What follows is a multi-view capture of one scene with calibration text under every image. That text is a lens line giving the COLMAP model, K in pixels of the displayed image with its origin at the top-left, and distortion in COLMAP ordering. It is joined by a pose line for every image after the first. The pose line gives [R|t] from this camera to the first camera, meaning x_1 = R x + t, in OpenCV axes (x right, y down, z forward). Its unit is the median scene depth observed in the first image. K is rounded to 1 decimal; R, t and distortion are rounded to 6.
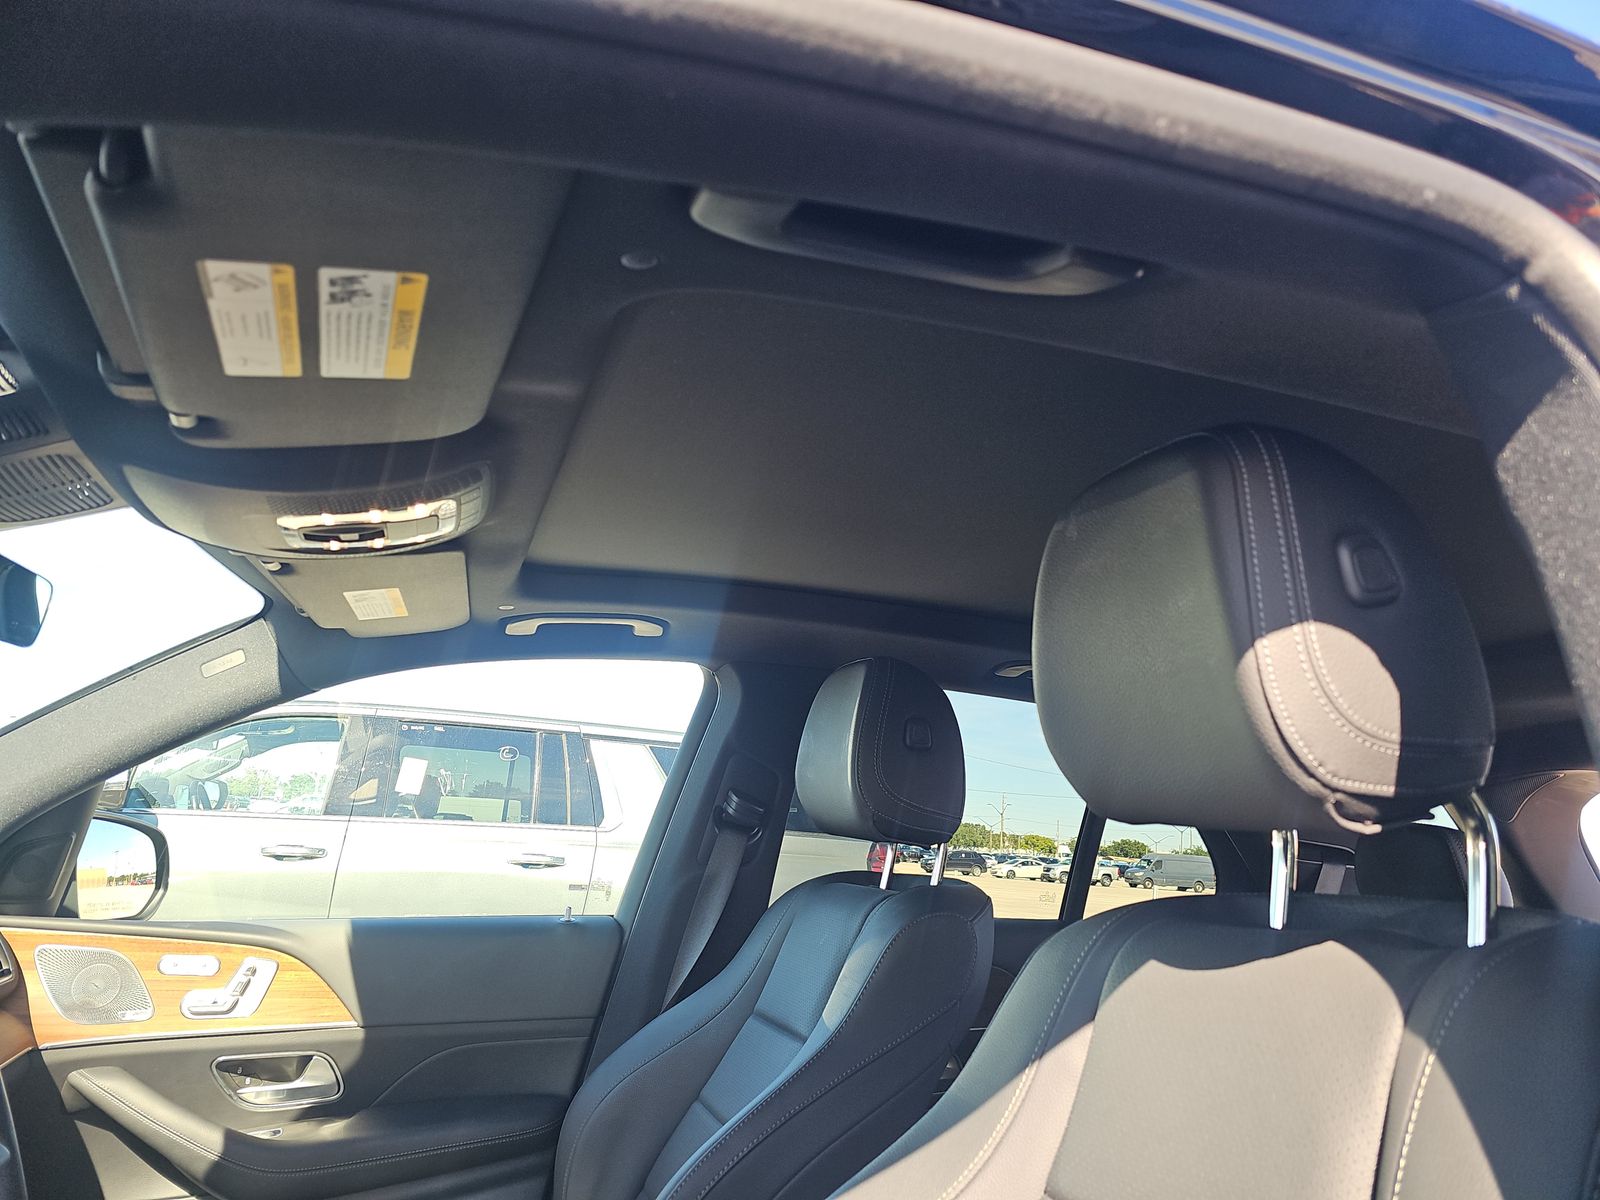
lens RADIAL K [[1051.9, 0, 799.5], [0, 1051.9, 595.5], [0, 0, 1]] dist [0.043263, -0.041536]
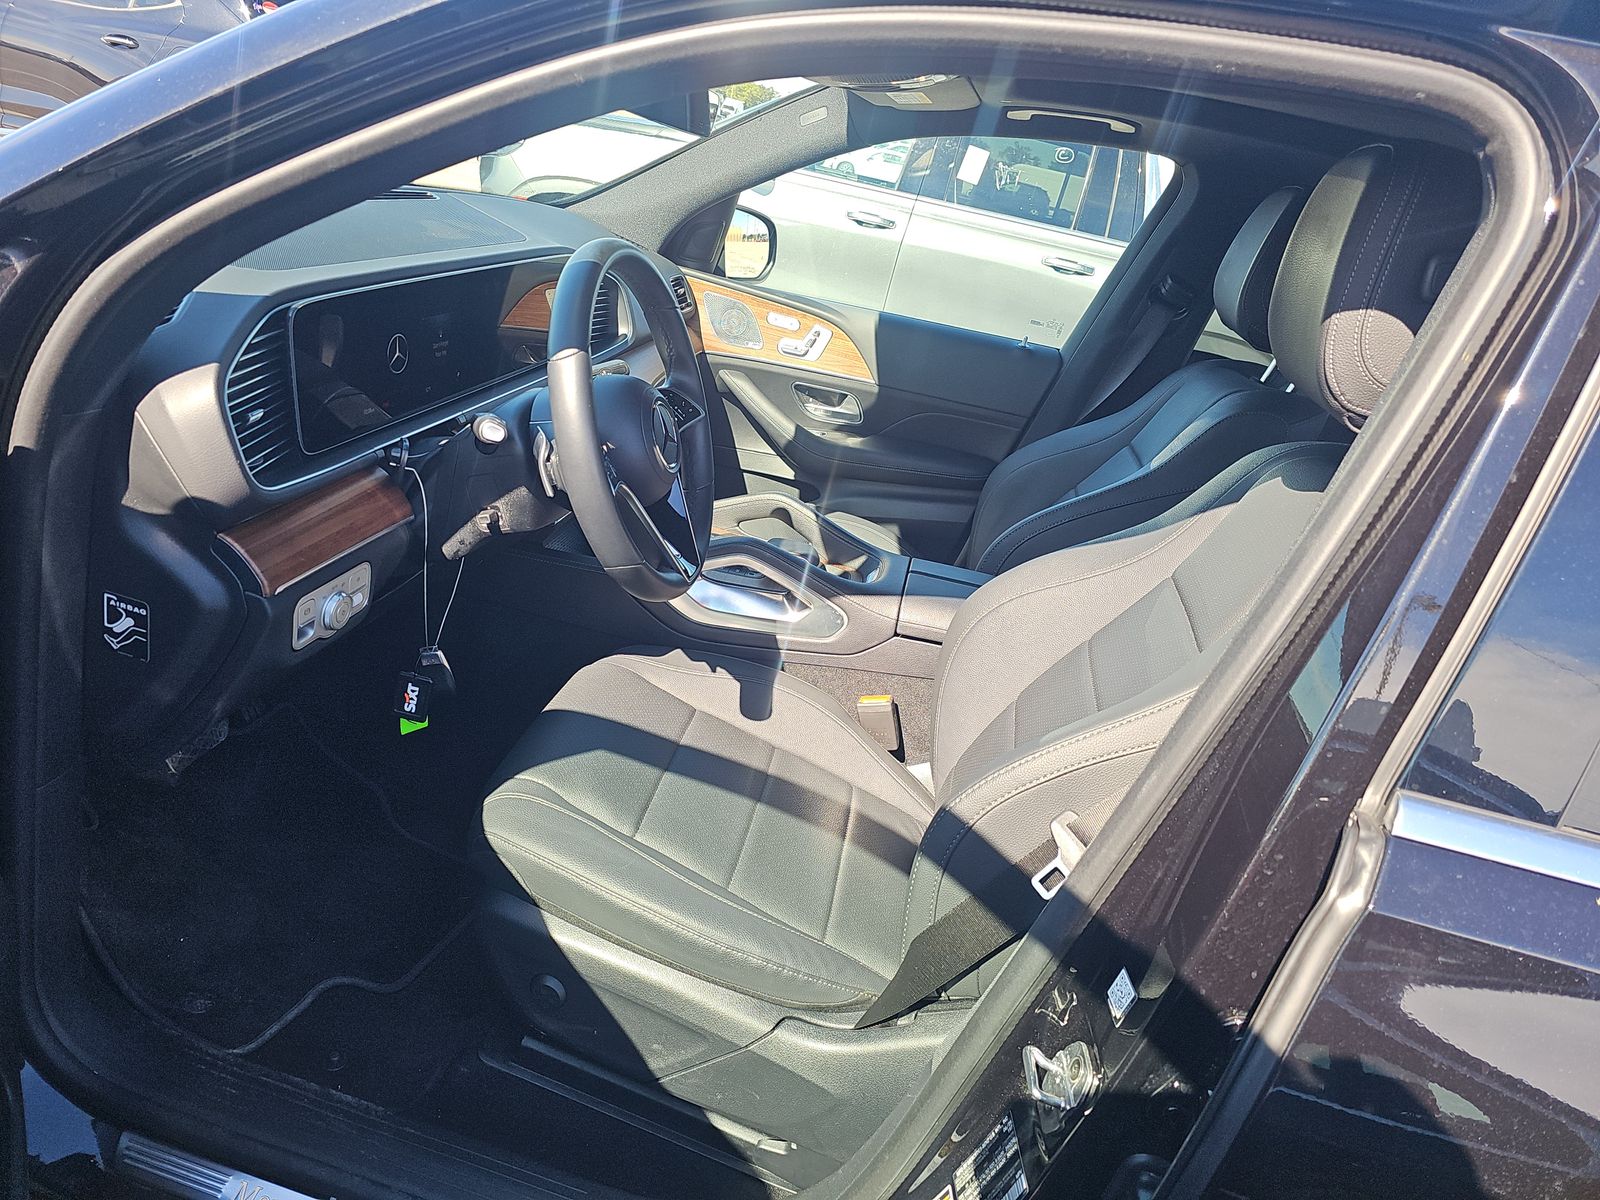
lens RADIAL K [[1051.9, 0, 799.5], [0, 1051.9, 595.5], [0, 0, 1]] dist [0.043263, -0.041536]
pose [[0.859164, 0.320058, -0.399249, 0.197469], [-0.055168, 0.833631, 0.549560, -0.171661], [0.508717, -0.450137, 0.733882, -0.311822]]
